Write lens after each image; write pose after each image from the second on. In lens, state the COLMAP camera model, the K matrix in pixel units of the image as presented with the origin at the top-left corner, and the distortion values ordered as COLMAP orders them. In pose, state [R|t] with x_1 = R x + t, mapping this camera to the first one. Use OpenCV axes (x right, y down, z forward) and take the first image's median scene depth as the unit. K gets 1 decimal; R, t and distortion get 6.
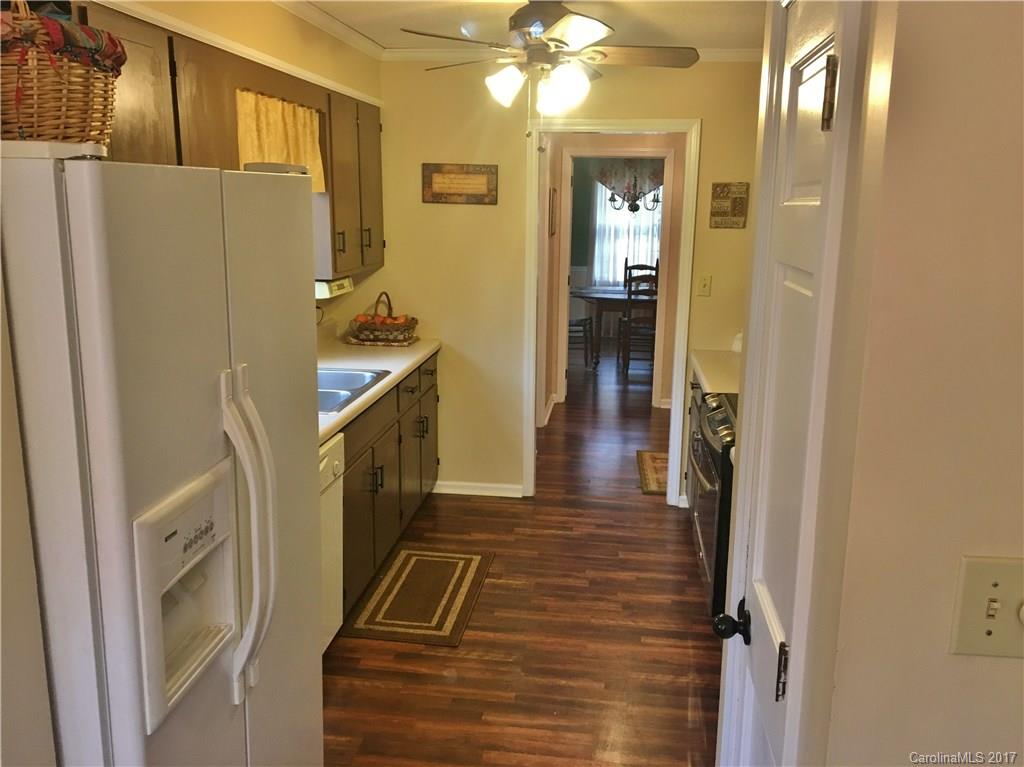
lens RADIAL K [[906.6, 0, 512.1], [0, 906.6, 386.8], [0, 0, 1]] dist [0.081690, -0.073143]
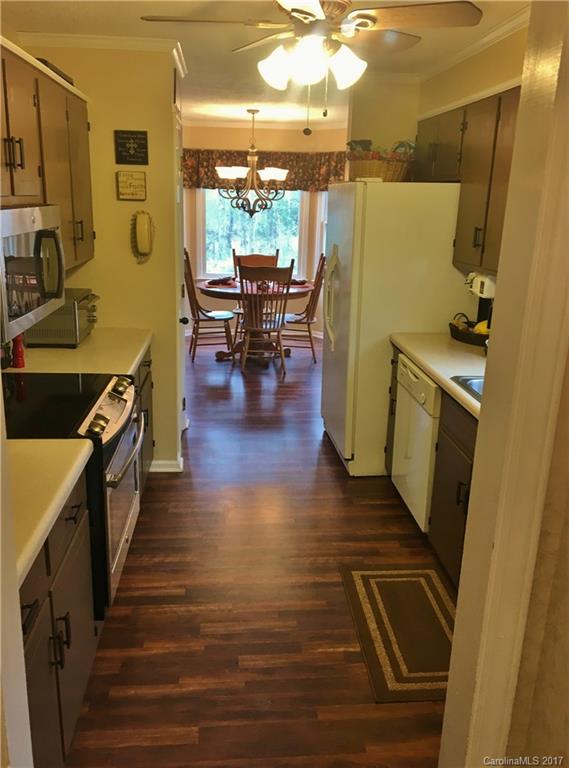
lens RADIAL K [[679.9, 0, 283.5], [0, 679.9, 382.7], [0, 0, 1]] dist [0.081690, -0.073143]
pose [[-0.979225, 0.008049, -0.202617, 0.175290], [-0.084619, 0.891833, 0.444380, -0.298636], [0.184278, 0.452293, -0.872624, 1.496095]]
